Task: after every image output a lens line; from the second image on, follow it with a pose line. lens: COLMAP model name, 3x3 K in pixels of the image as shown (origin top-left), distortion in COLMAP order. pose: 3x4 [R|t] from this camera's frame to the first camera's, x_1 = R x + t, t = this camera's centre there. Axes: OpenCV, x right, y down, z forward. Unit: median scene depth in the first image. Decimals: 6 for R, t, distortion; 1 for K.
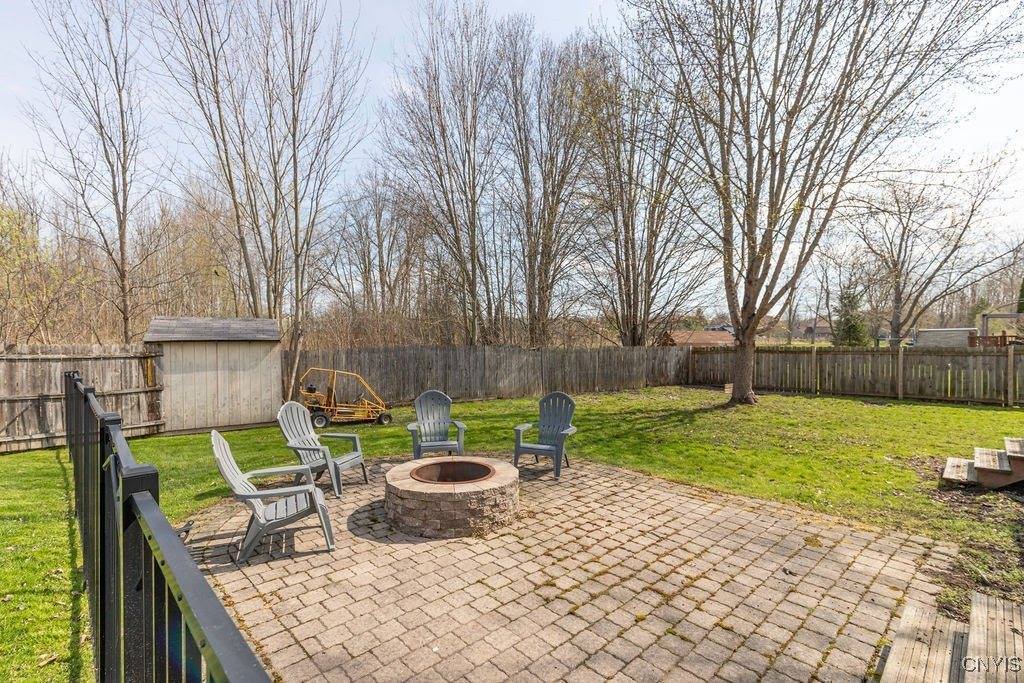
lens RADIAL K [[456.8, 0, 508.9], [0, 456.8, 359.4], [0, 0, 1]] dist [0.017969, 0.000019]
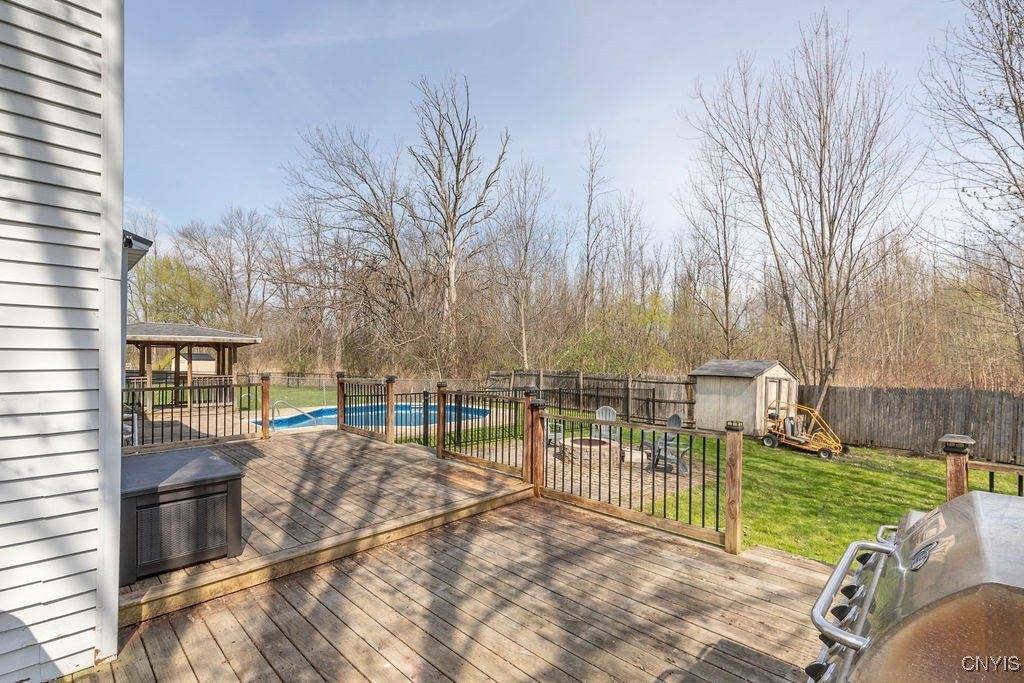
lens RADIAL K [[467.6, 0, 506.4], [0, 467.6, 357.8], [0, 0, 1]] dist [0.002966, -0.000357]
pose [[0.015251, 0.002631, -0.999880, 0.715682], [-0.057344, 0.998353, 0.001753, -0.047534], [0.998238, 0.057310, 0.015377, 0.186315]]
